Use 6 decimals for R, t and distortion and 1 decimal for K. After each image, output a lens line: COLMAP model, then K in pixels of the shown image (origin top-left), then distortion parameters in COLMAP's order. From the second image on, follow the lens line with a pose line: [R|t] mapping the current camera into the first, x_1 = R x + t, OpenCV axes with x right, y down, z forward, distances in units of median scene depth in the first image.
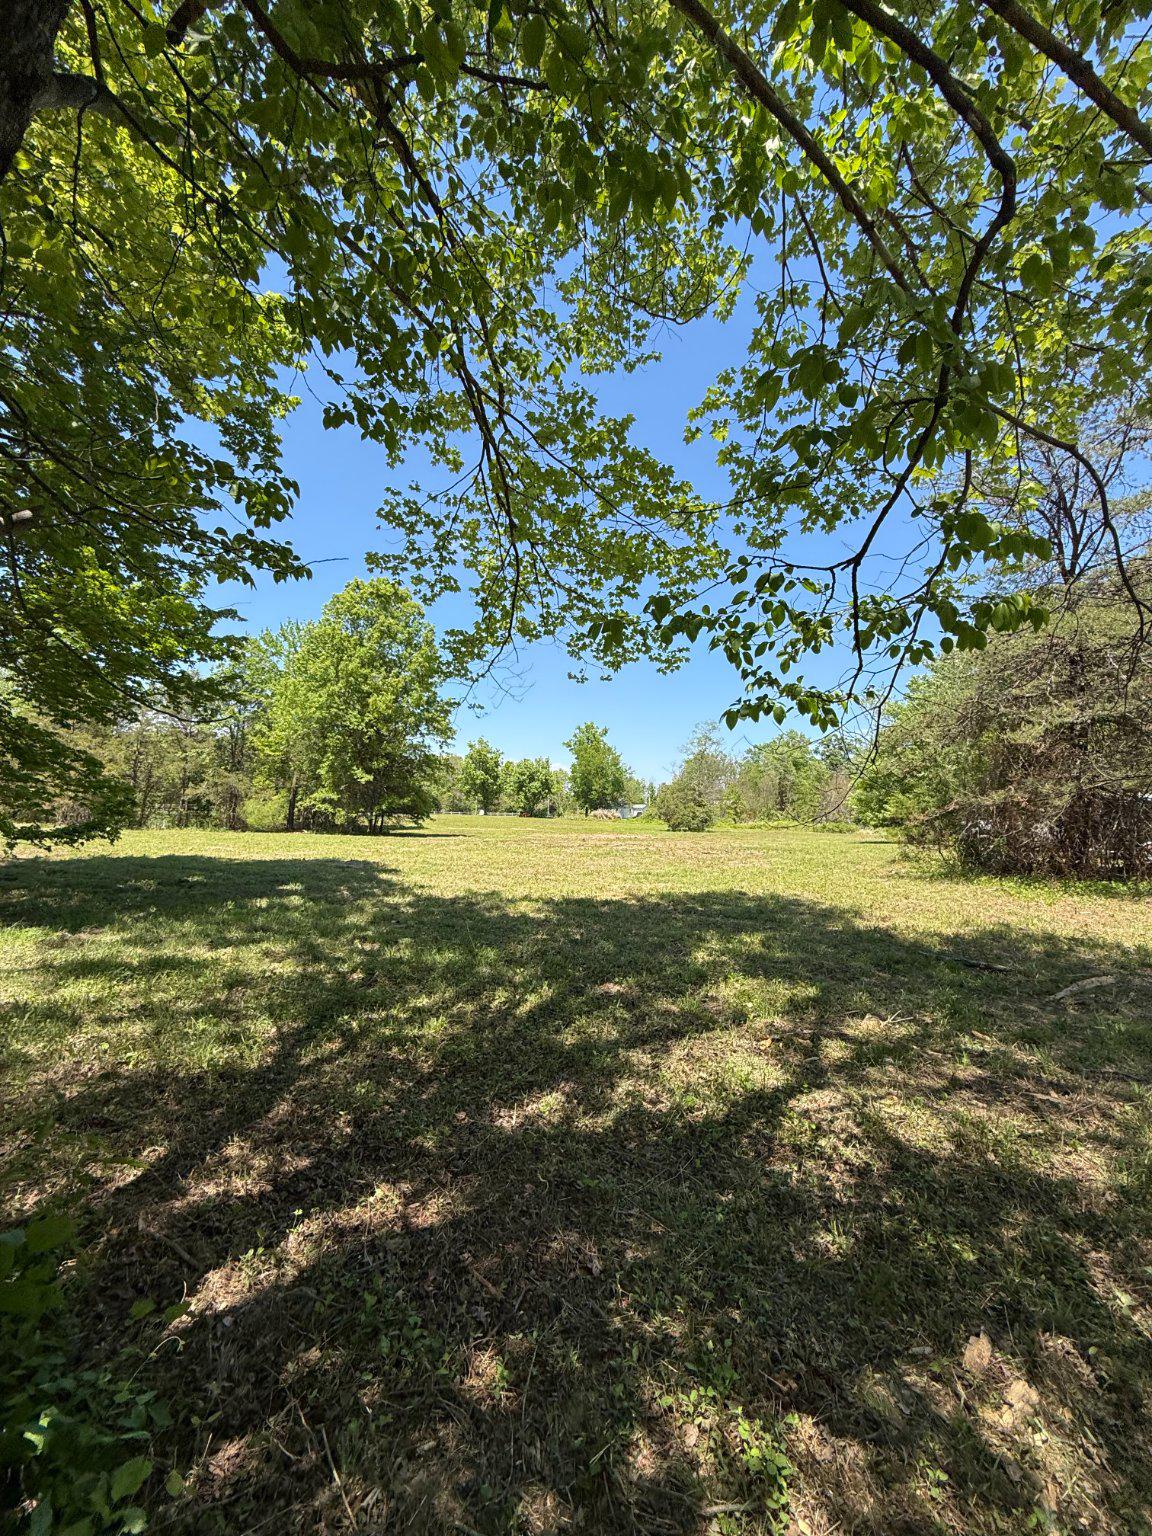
lens RADIAL K [[615.8, 0, 574.5], [0, 615.8, 766.1], [0, 0, 1]] dist [0.000395, -0.000399]
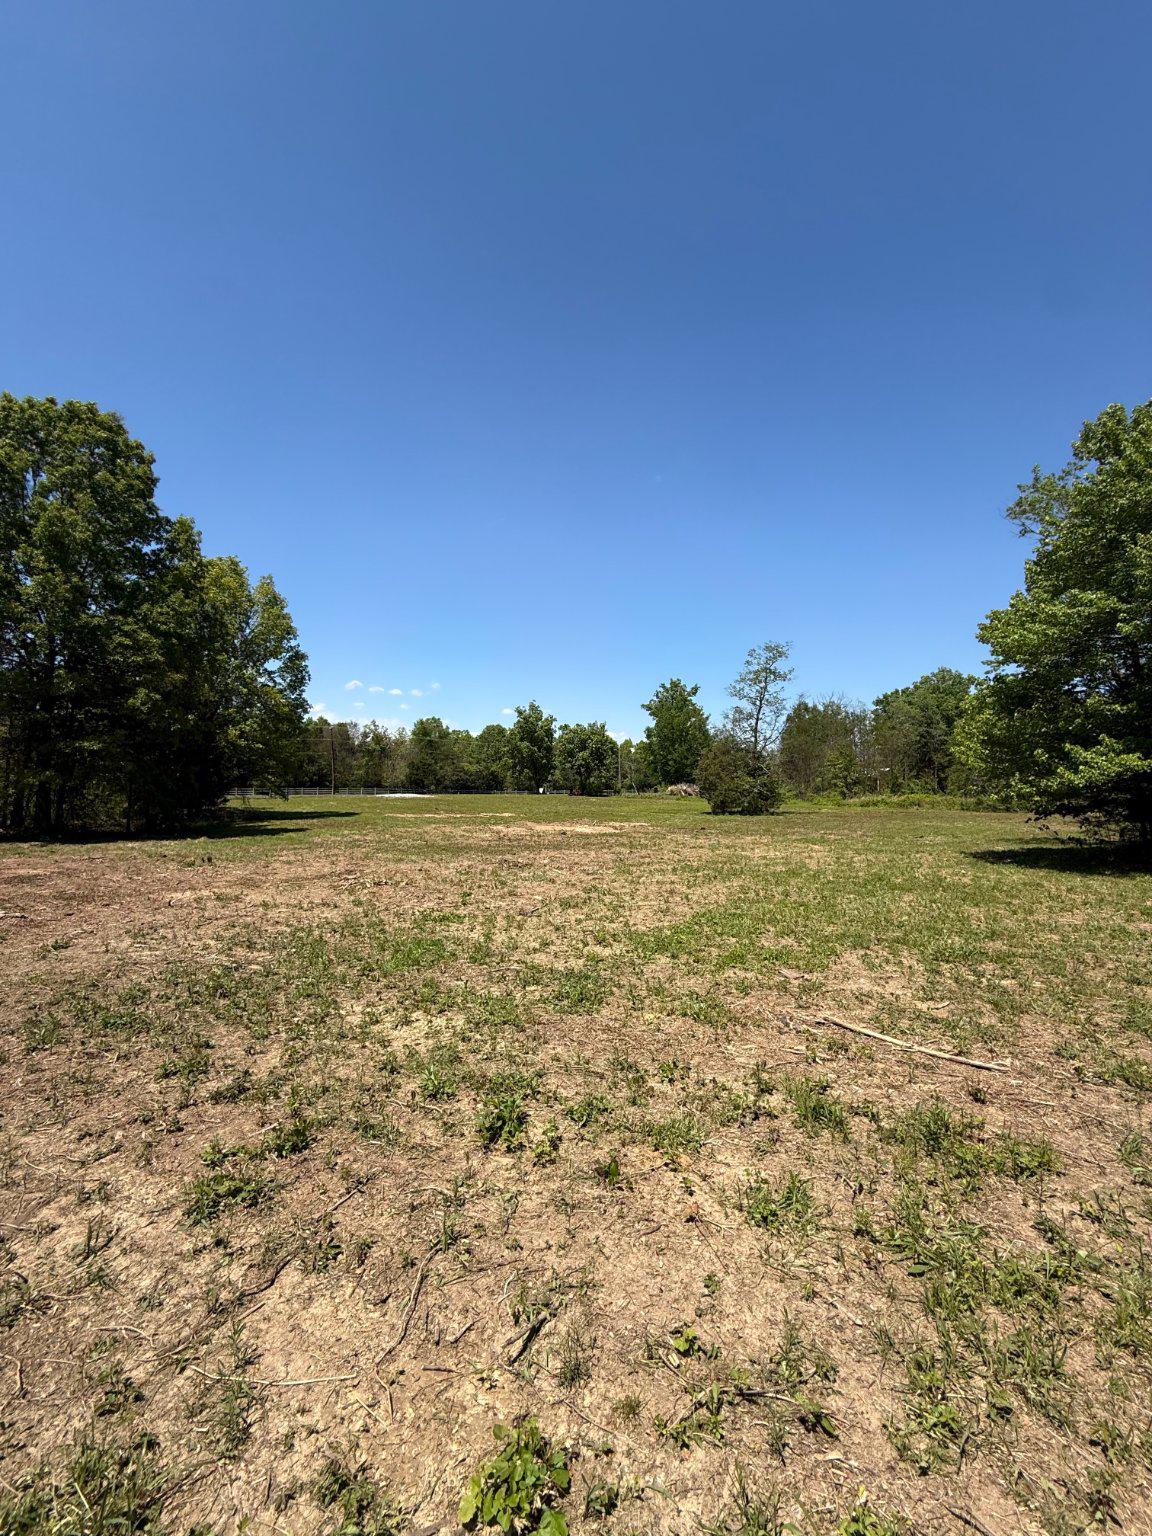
lens RADIAL K [[615.8, 0, 575.6], [0, 615.8, 770.6], [0, 0, 1]] dist [0.000395, -0.000399]
pose [[0.973848, -0.023929, -0.225937, 0.102714], [0.034218, 0.998543, 0.041736, 0.016572], [0.224609, -0.048375, 0.973247, 0.196975]]
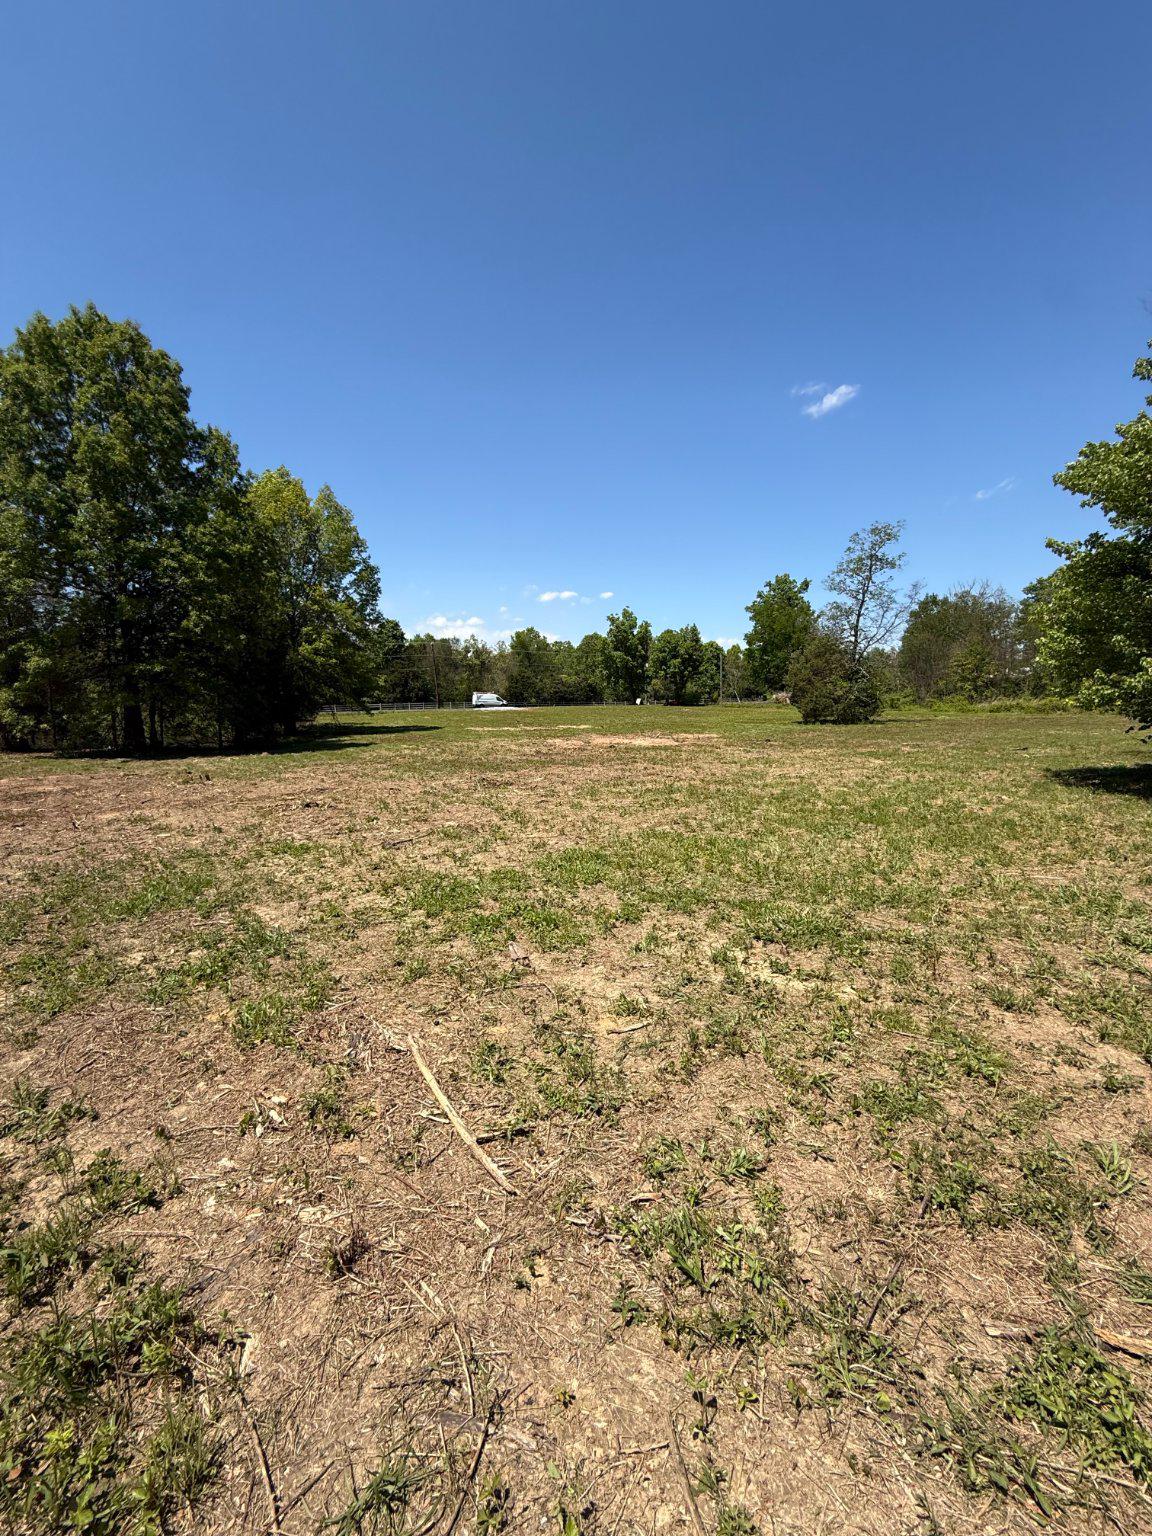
lens RADIAL K [[615.8, 0, 578.8], [0, 615.8, 772.8], [0, 0, 1]] dist [0.000395, -0.000399]
pose [[0.916977, 0.010974, -0.398788, 0.127042], [0.066365, 0.981497, 0.179610, 0.018822], [0.393380, -0.191164, 0.899282, 0.219880]]
